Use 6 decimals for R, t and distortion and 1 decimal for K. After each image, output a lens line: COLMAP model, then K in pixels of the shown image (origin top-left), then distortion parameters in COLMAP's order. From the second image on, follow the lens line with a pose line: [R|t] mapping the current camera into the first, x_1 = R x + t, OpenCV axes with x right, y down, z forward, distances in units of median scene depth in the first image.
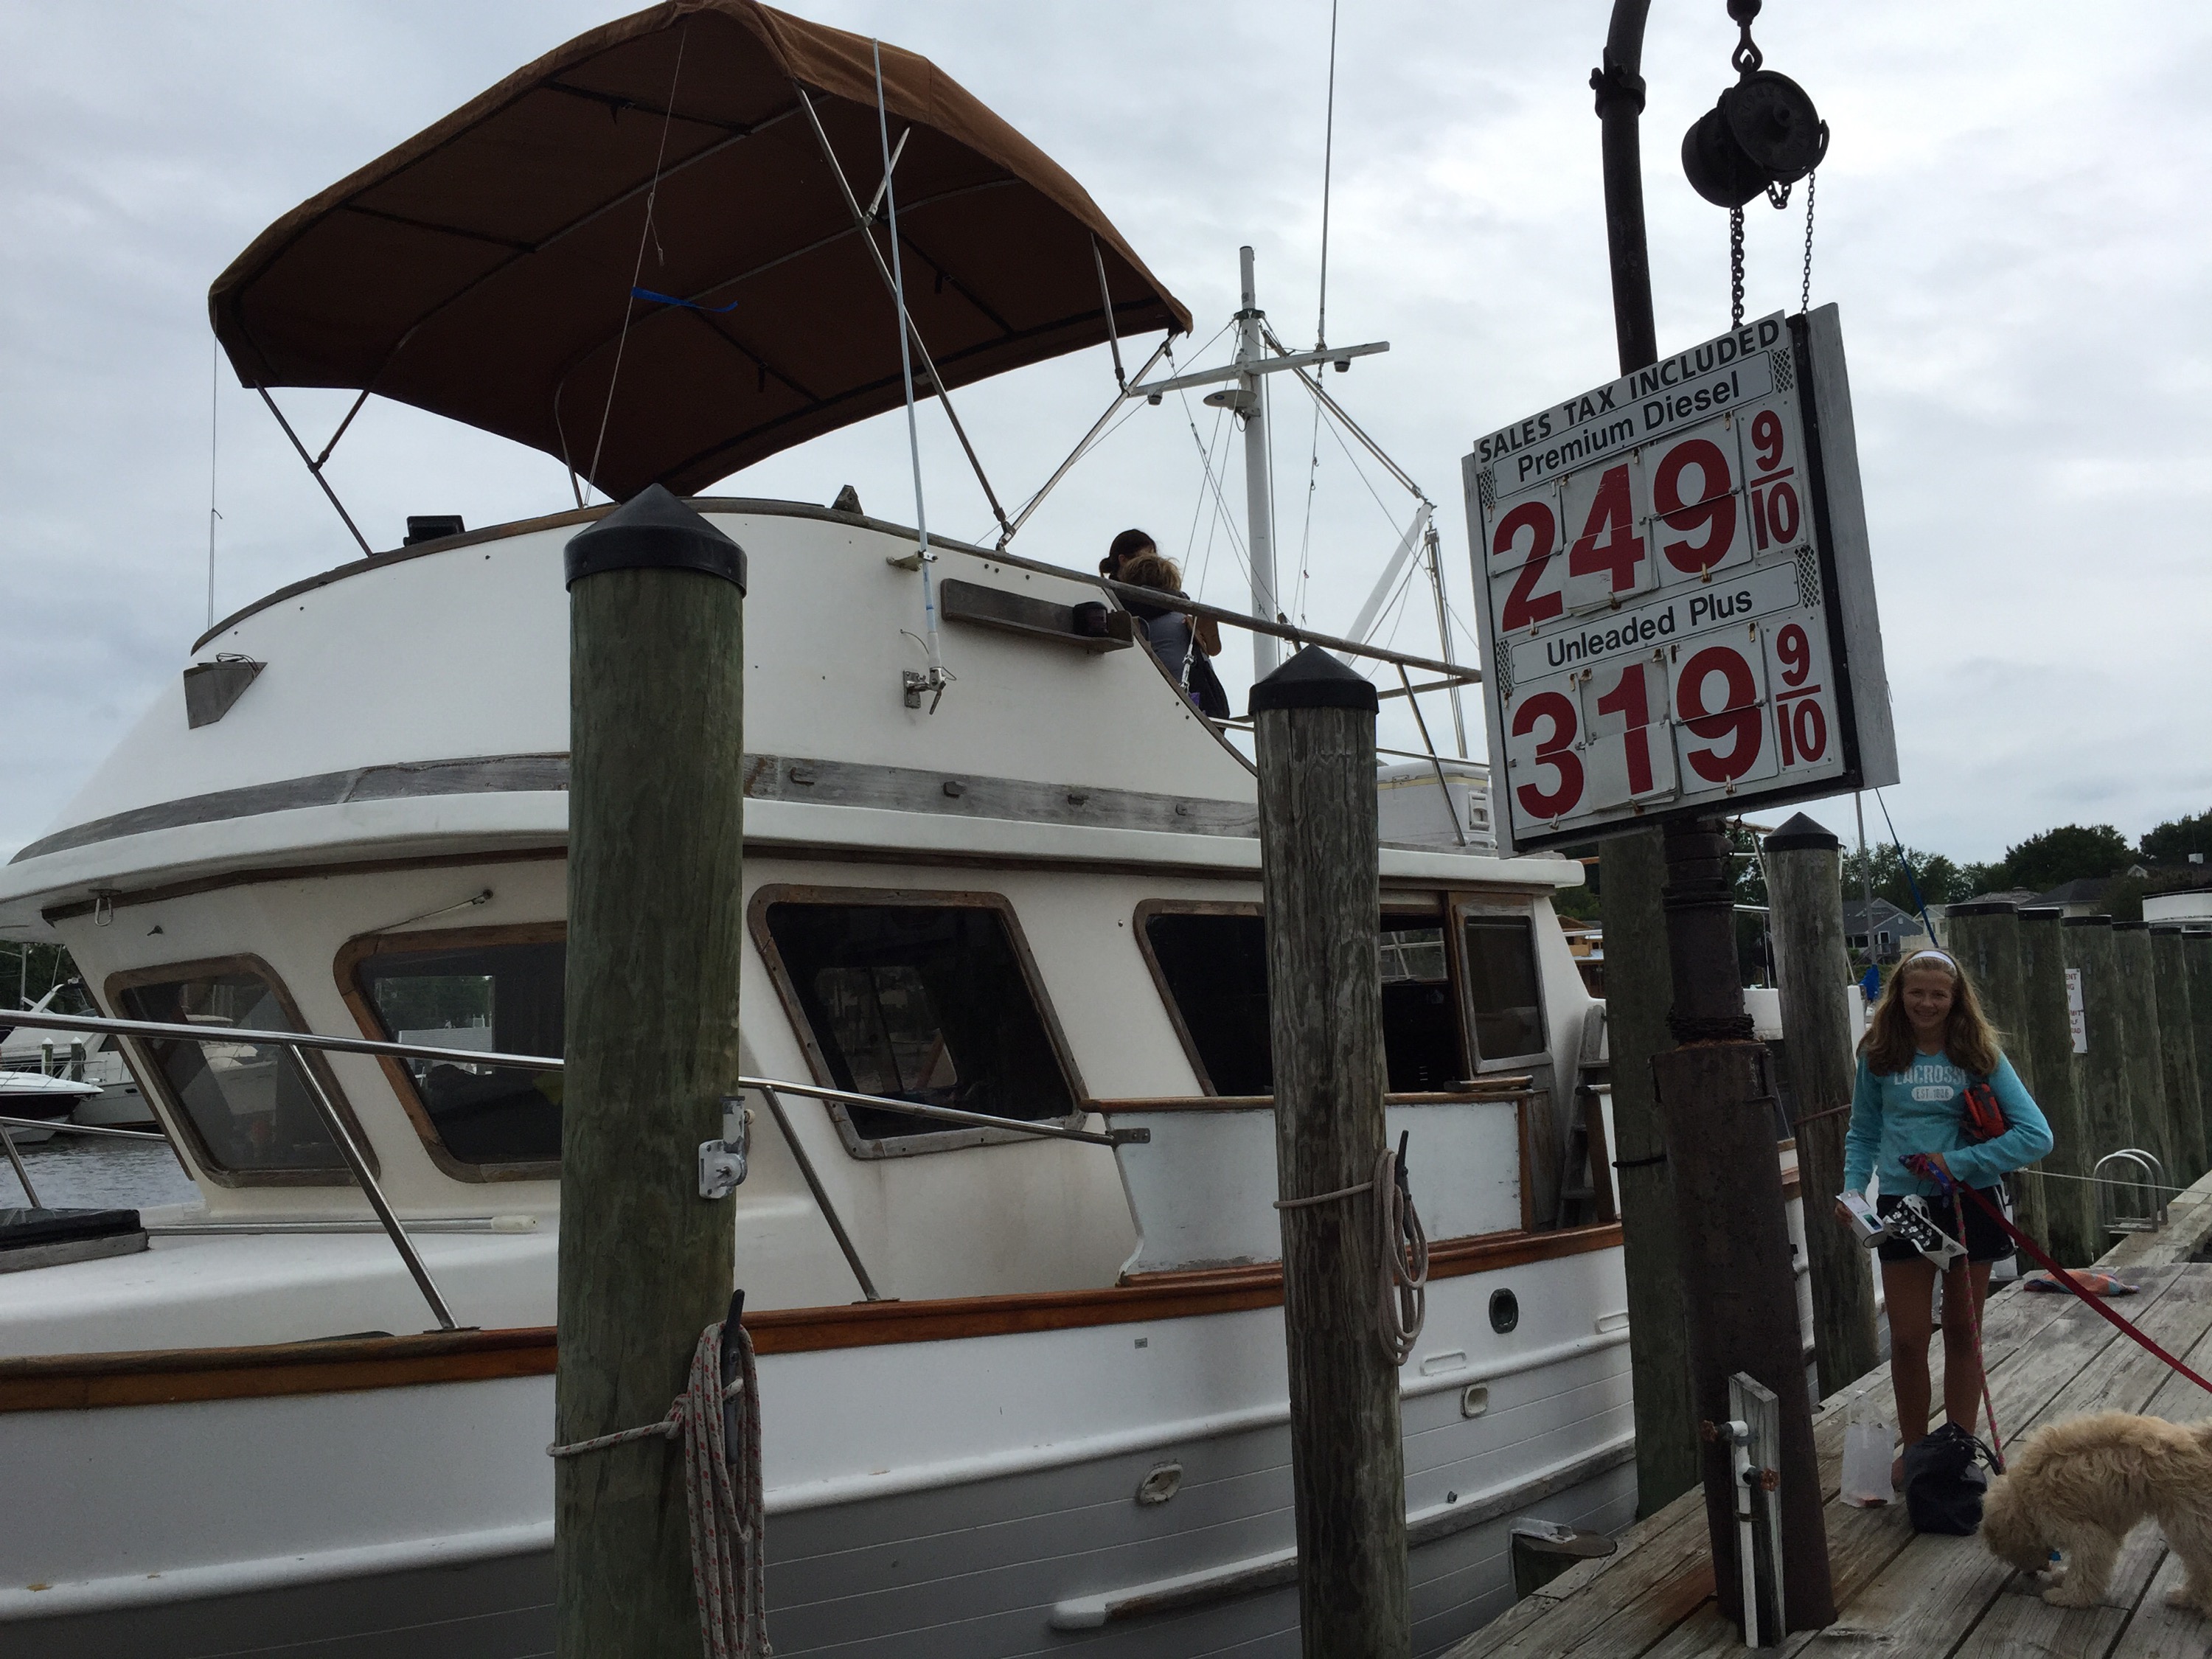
lens RADIAL K [[1910.6, 0, 1106.6], [0, 1910.6, 872.8], [0, 0, 1]] dist [0.078001, -0.081087]
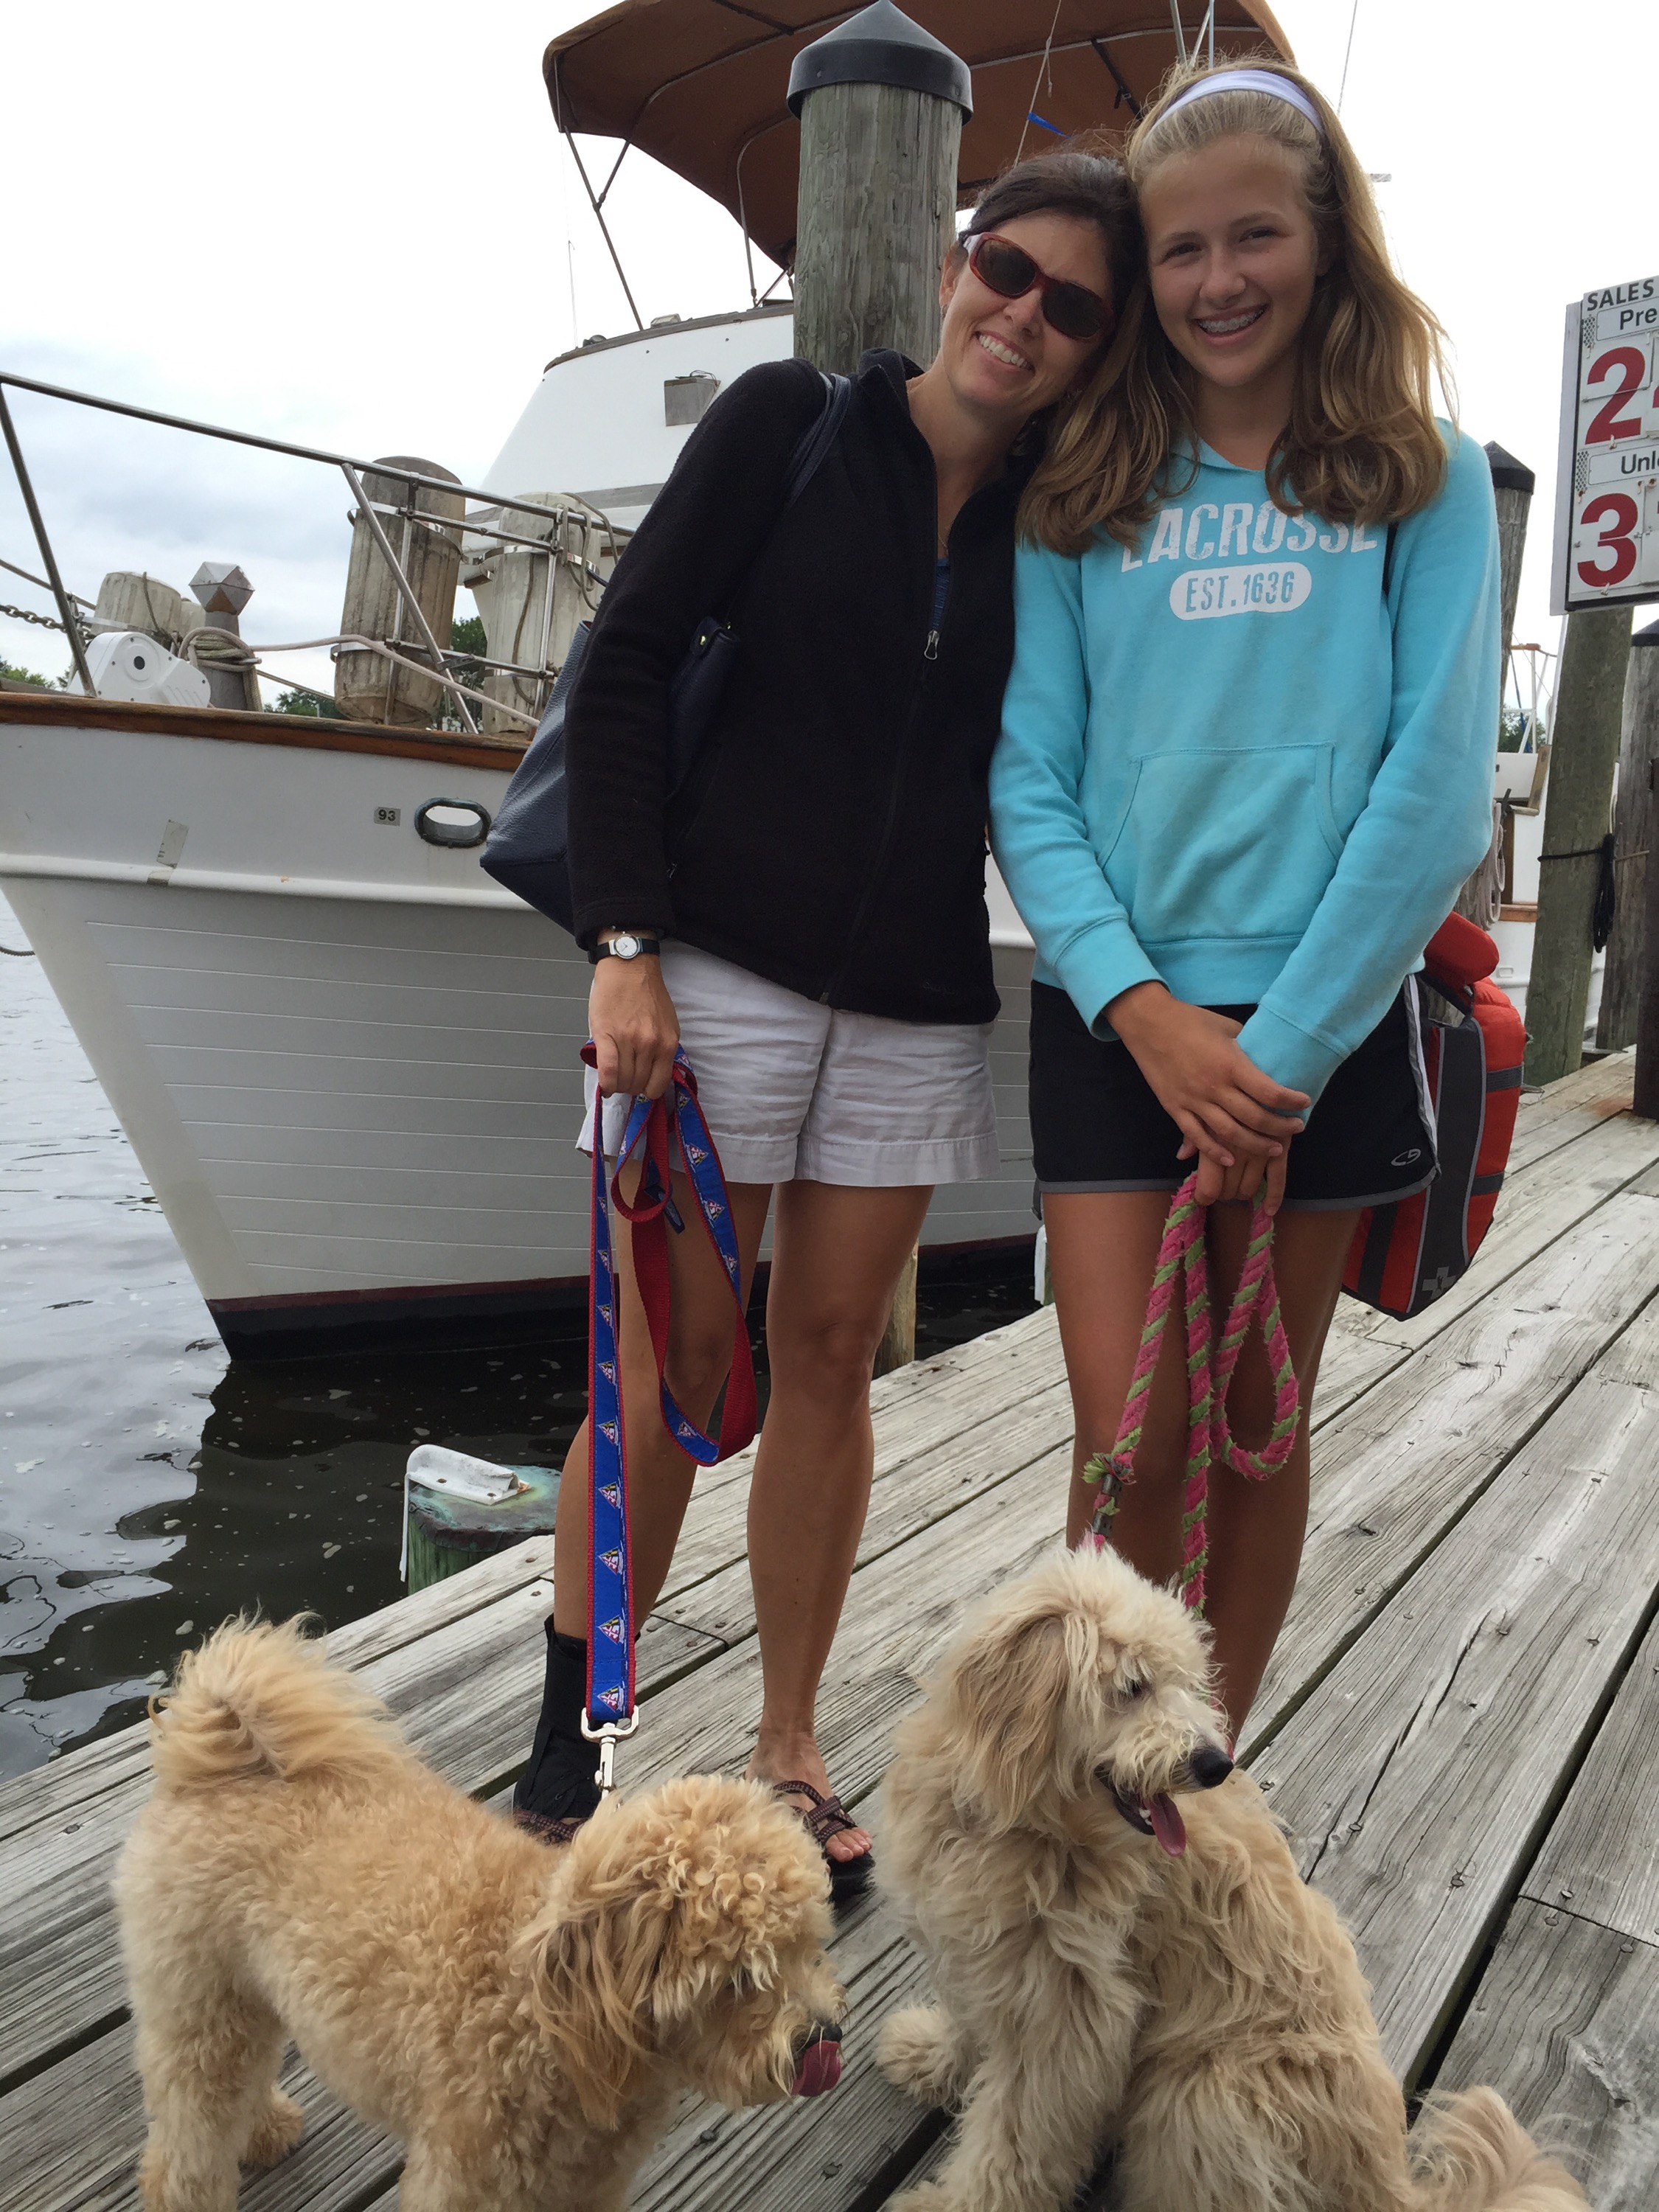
lens RADIAL K [[1910.6, 0, 770.9], [0, 1910.6, 1102.0], [0, 0, 1]] dist [0.078001, -0.081087]
pose [[0.994388, 0.081564, 0.067375, -0.456836], [-0.094496, 0.971135, 0.219013, 0.087898], [-0.047567, -0.224151, 0.973393, -0.459678]]
